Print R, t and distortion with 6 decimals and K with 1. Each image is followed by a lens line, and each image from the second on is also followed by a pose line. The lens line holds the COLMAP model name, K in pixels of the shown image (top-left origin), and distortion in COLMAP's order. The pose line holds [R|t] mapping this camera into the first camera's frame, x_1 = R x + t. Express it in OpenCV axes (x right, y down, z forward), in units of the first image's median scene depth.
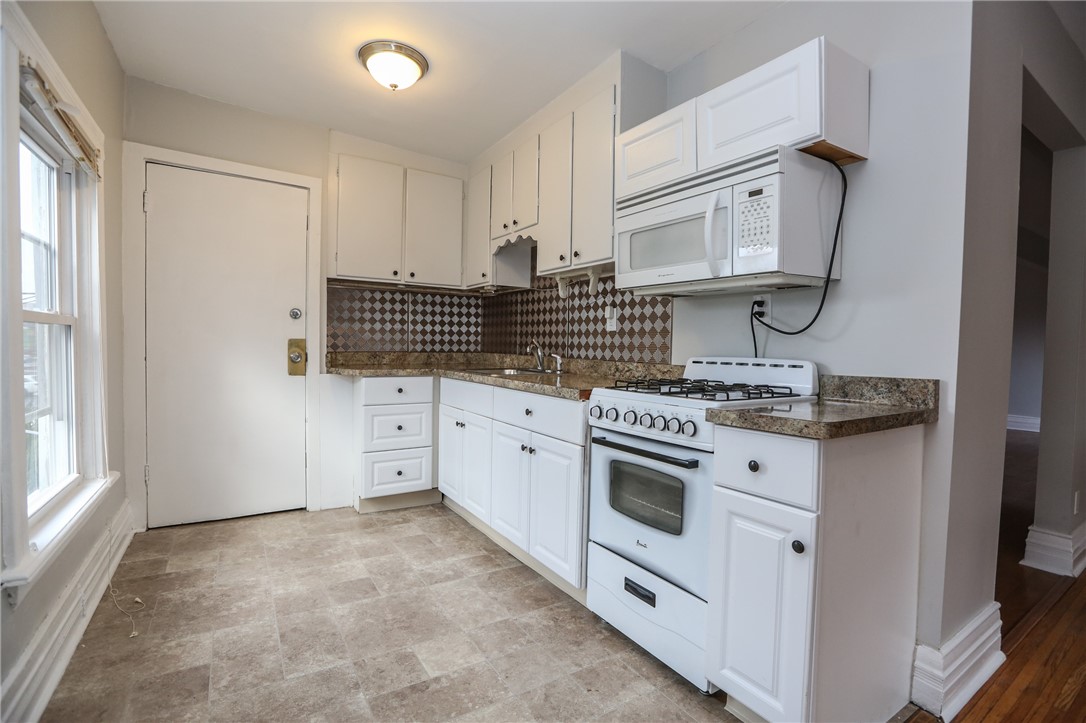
lens RADIAL K [[490.9, 0, 541.3], [0, 490.9, 361.0], [0, 0, 1]] dist [-0.055608, 0.020598]
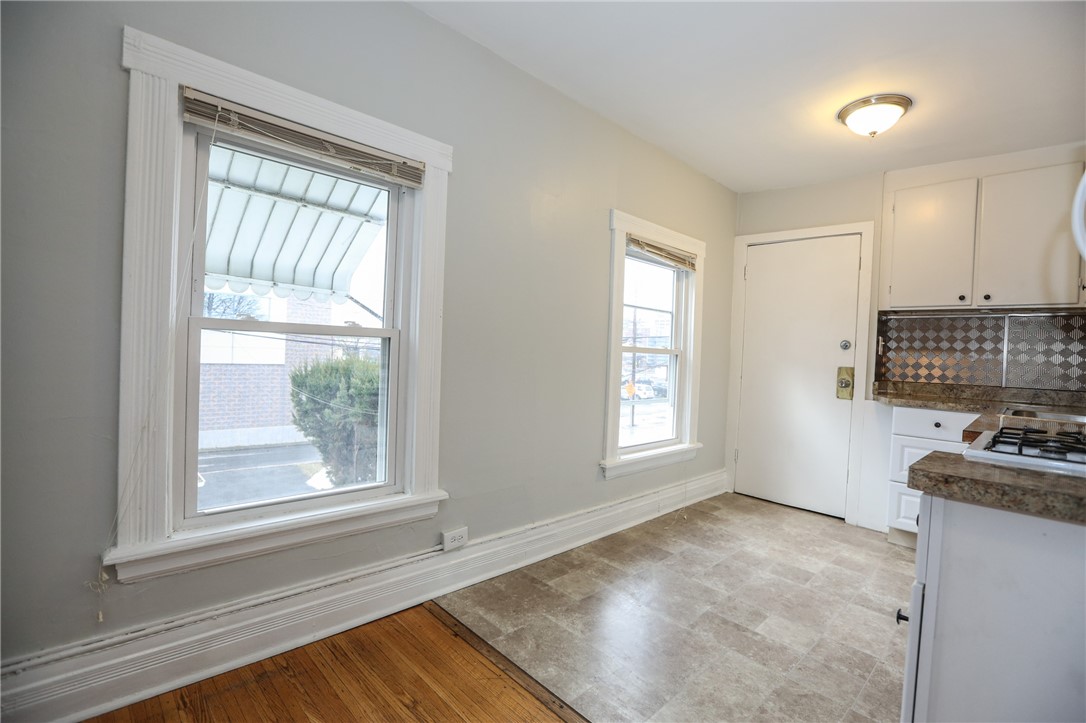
lens RADIAL K [[490.9, 0, 541.3], [0, 490.9, 361.0], [0, 0, 1]] dist [-0.055608, 0.020598]
pose [[0.195112, 0.009027, -0.980739, 0.606374], [-0.070858, 0.997474, -0.004916, -0.004599], [0.978218, 0.070452, 0.195259, 0.100324]]
